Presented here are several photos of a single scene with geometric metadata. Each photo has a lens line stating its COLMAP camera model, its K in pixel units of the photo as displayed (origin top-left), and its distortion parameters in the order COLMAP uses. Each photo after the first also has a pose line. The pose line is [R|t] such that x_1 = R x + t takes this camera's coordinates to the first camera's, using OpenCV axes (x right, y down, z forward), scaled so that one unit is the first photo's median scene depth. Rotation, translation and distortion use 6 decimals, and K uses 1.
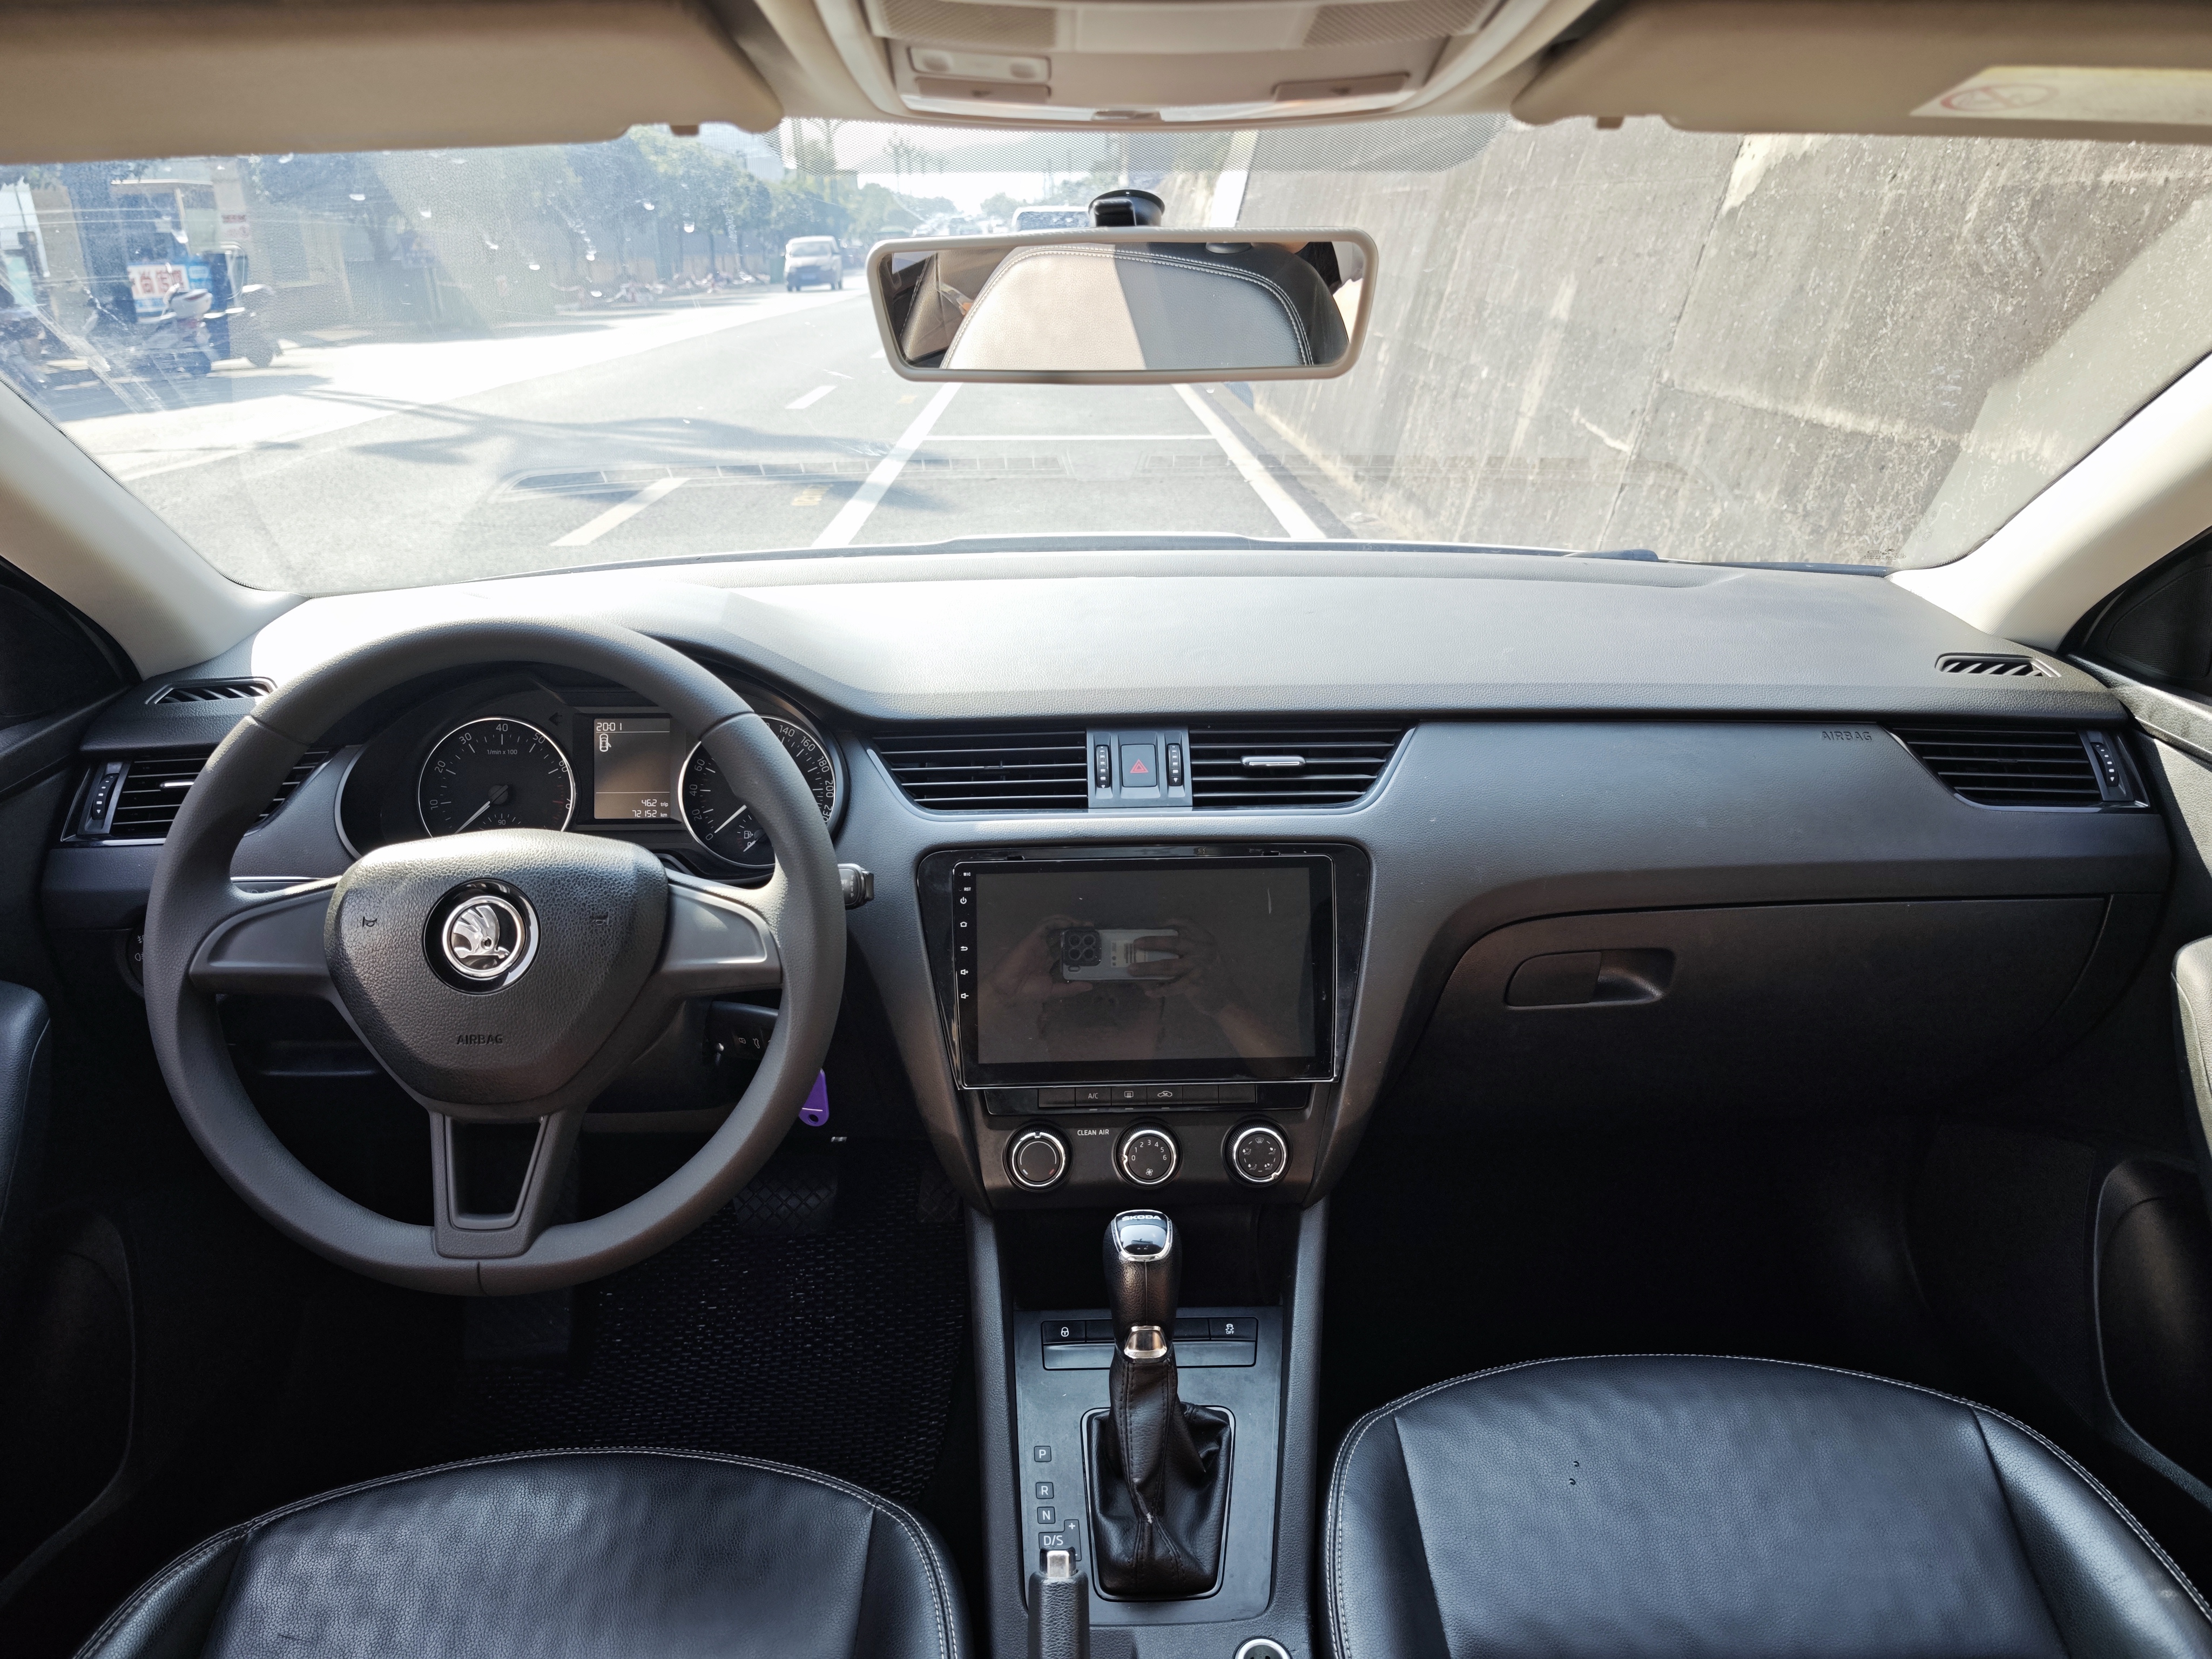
lens RADIAL K [[1532.2, 0, 1106.0], [0, 1532.2, 829.5], [0, 0, 1]] dist [0.036240, -0.058659]
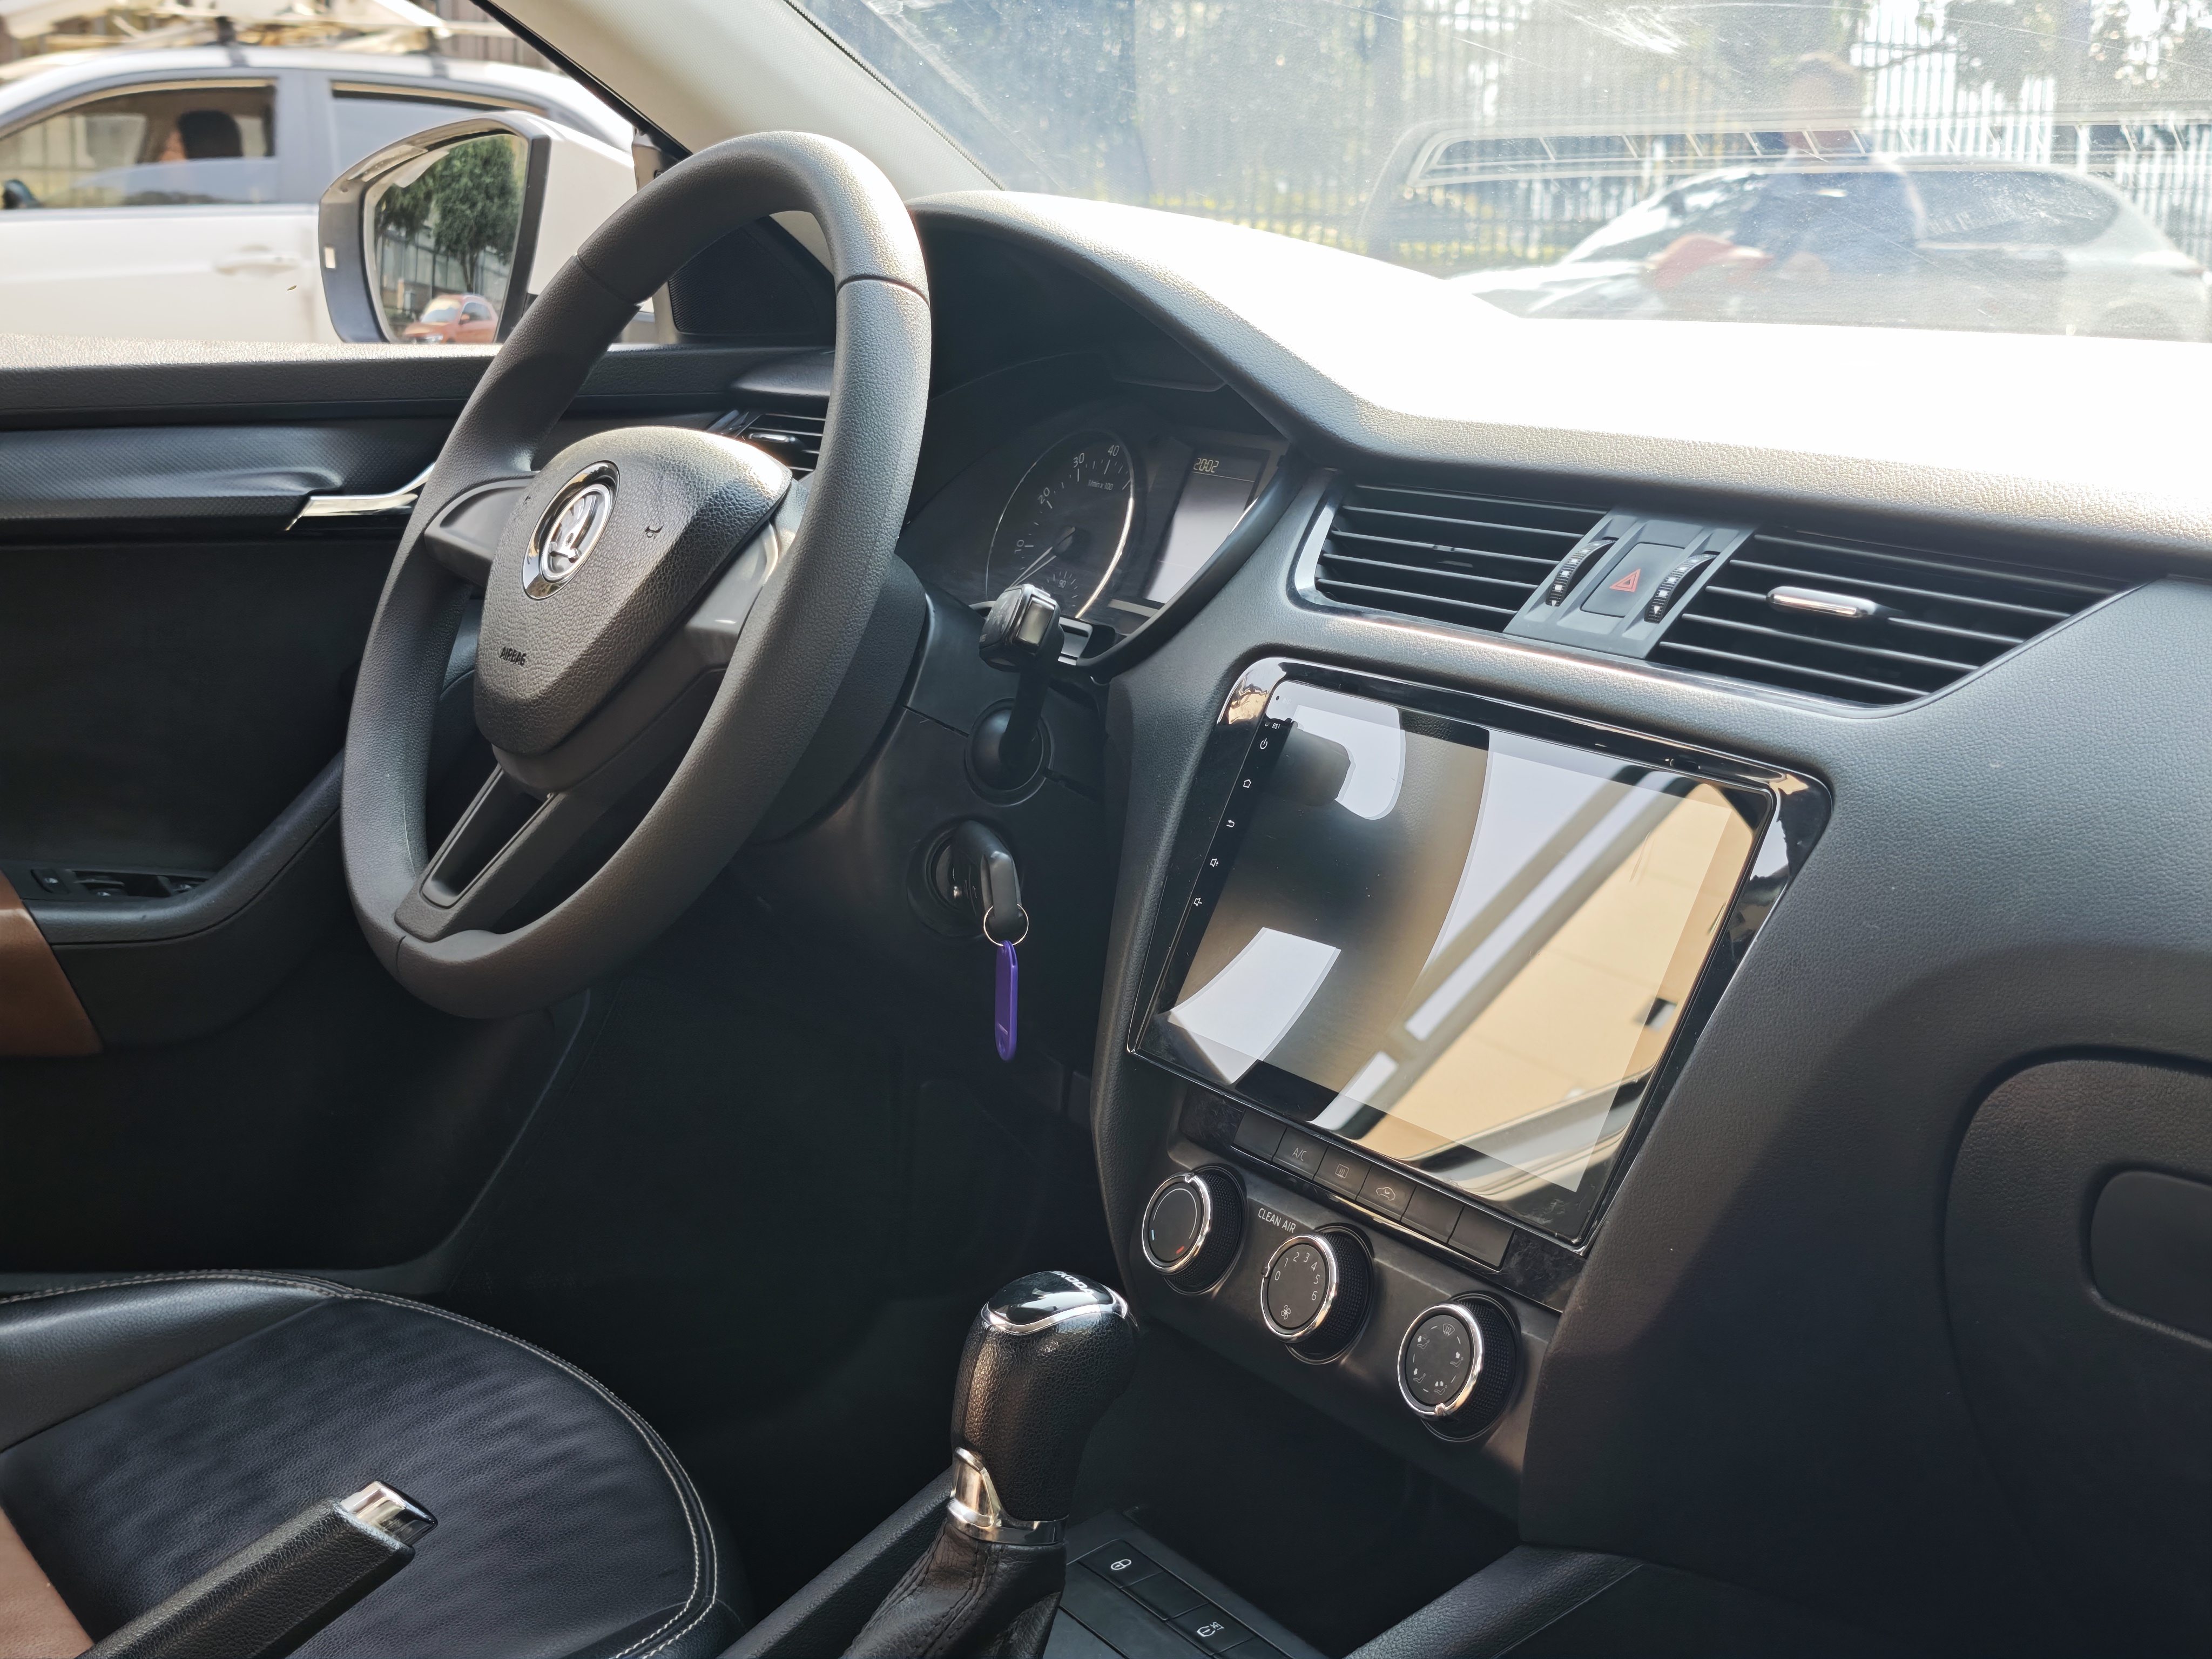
lens RADIAL K [[3012.0, 0, 1106.0], [0, 3012.0, 829.5], [0, 0, 1]] dist [0.159206, -0.573485]
pose [[0.507437, 0.184334, -0.841742, 0.781786], [-0.338073, 0.941117, 0.002292, 0.090091], [0.792600, 0.283407, 0.539876, 0.365932]]
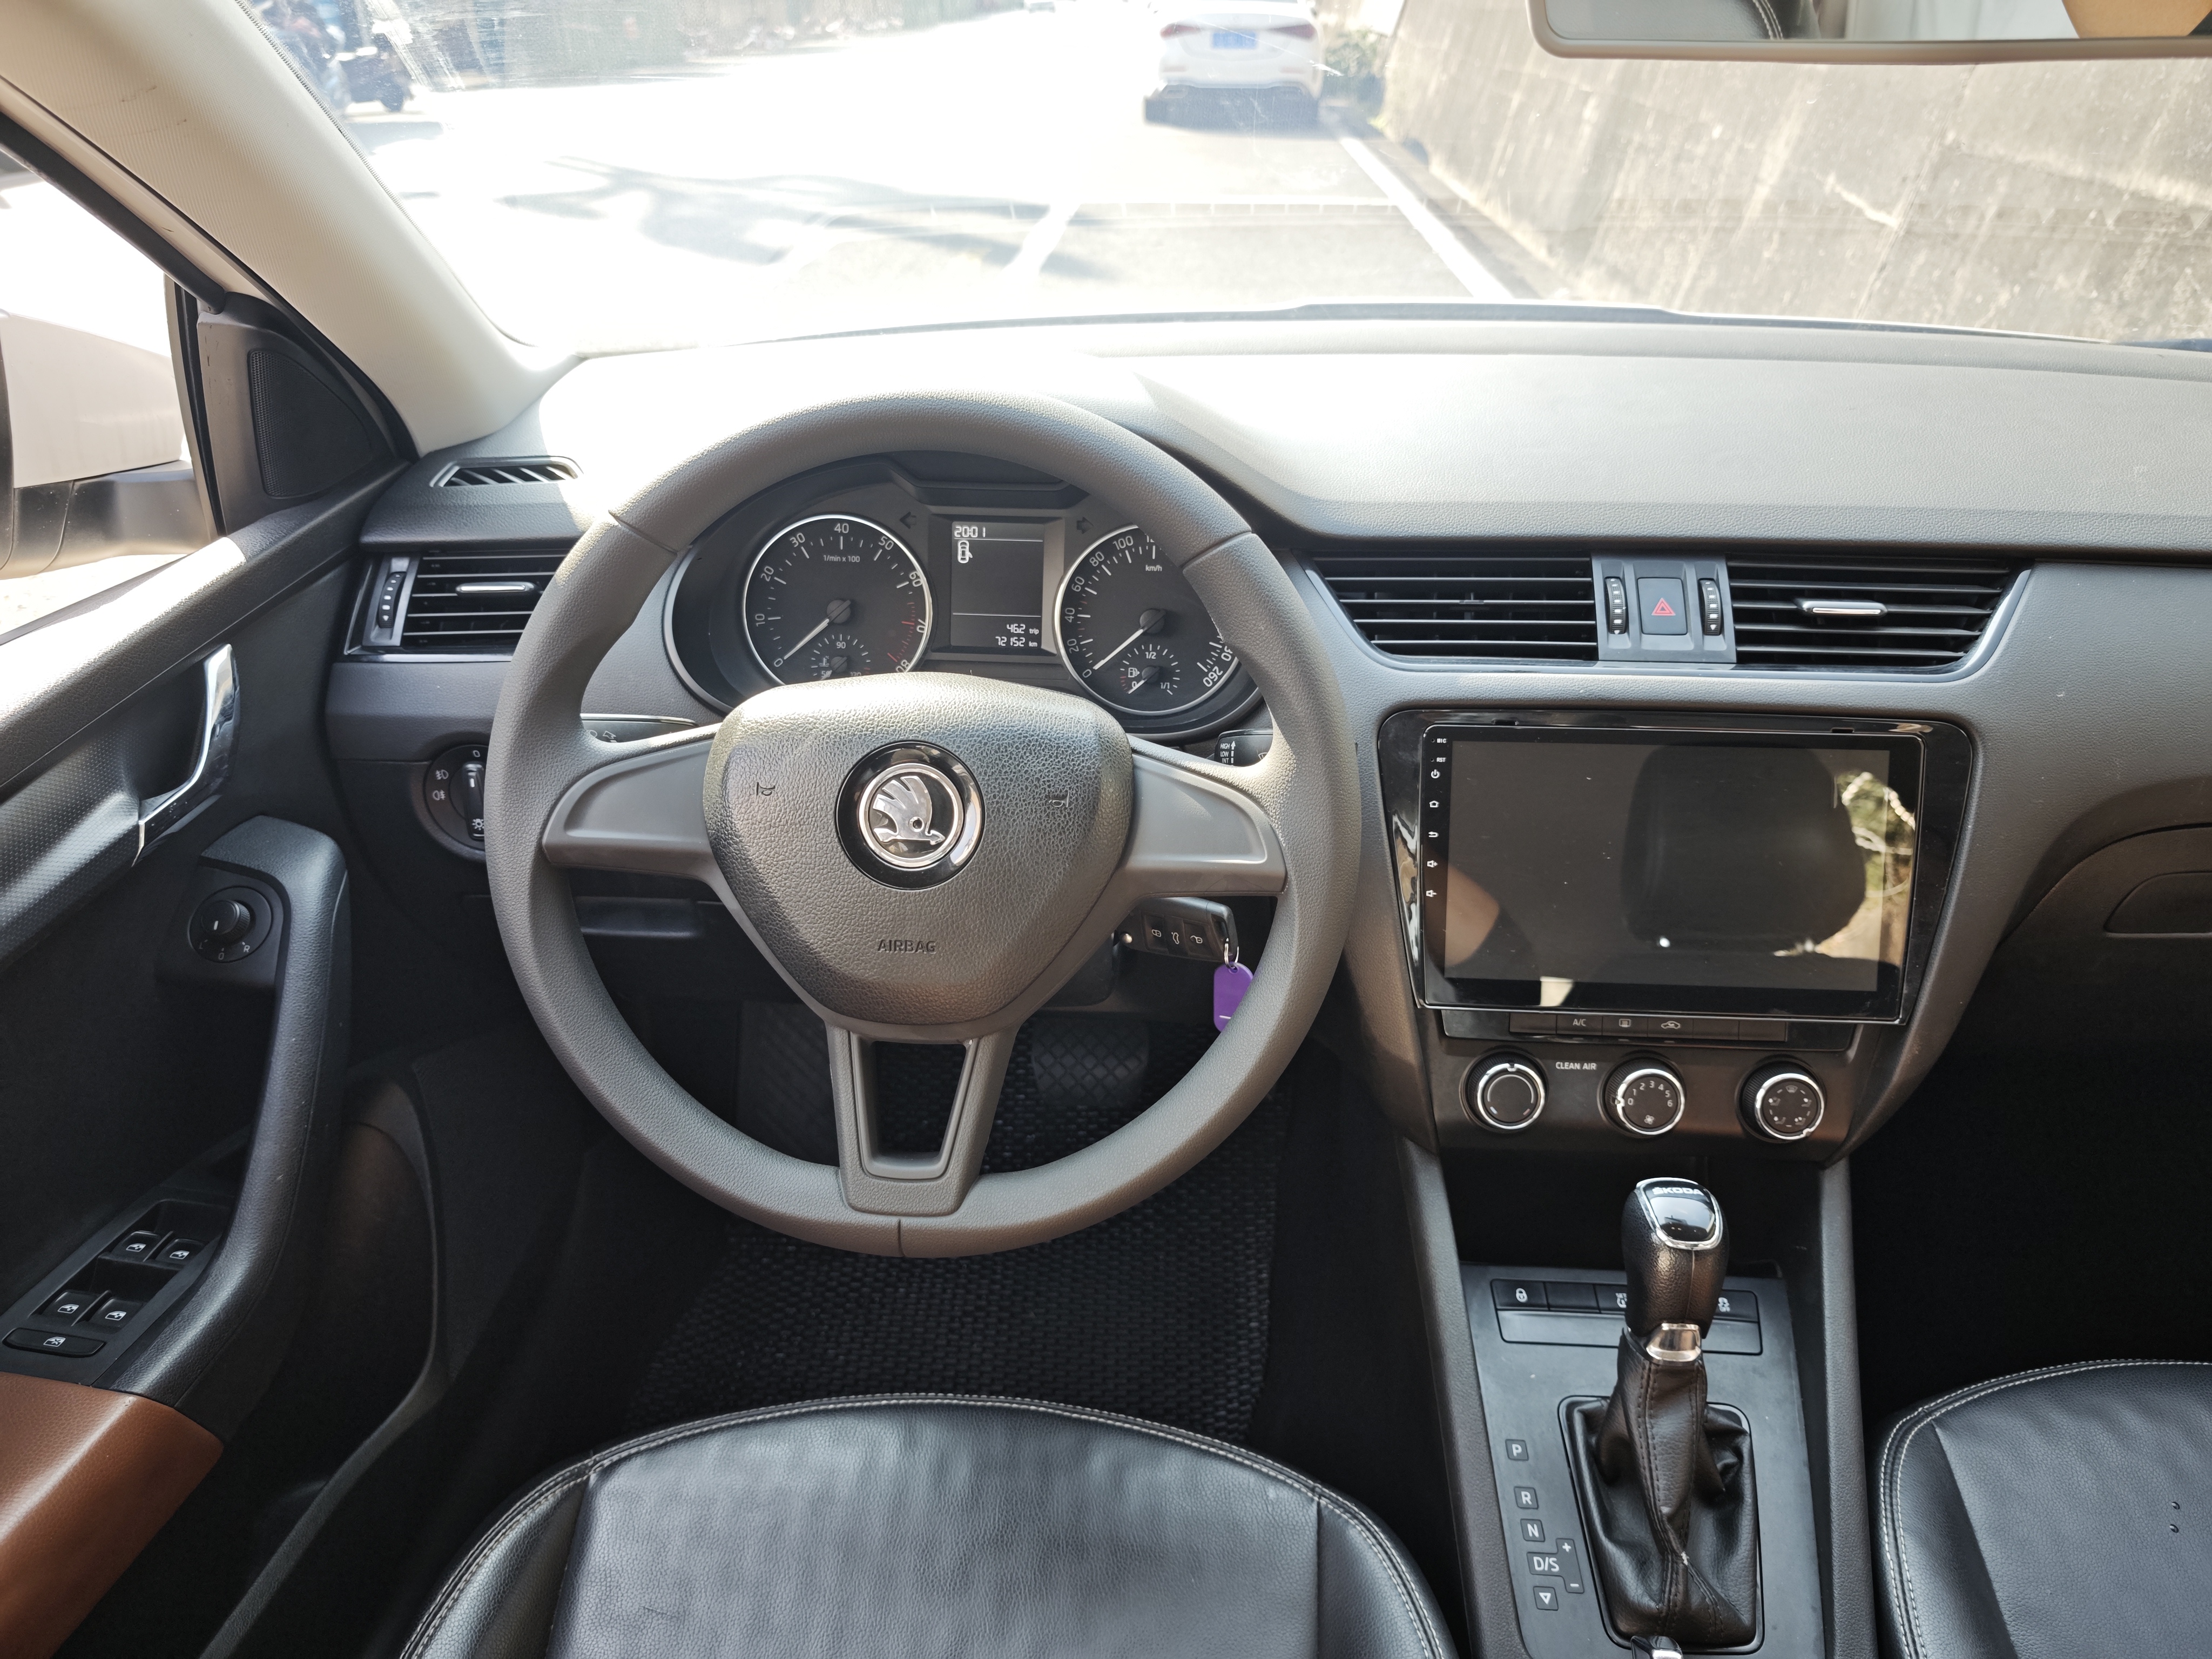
lens RADIAL K [[1543.3, 0, 1098.4], [0, 1543.3, 837.7], [0, 0, 1]] dist [0.005439, -0.011786]
pose [[0.995959, 0.048217, -0.075769, -0.200231], [-0.037151, 0.989283, 0.141203, -0.026001], [0.081765, -0.137817, 0.987077, 0.192140]]
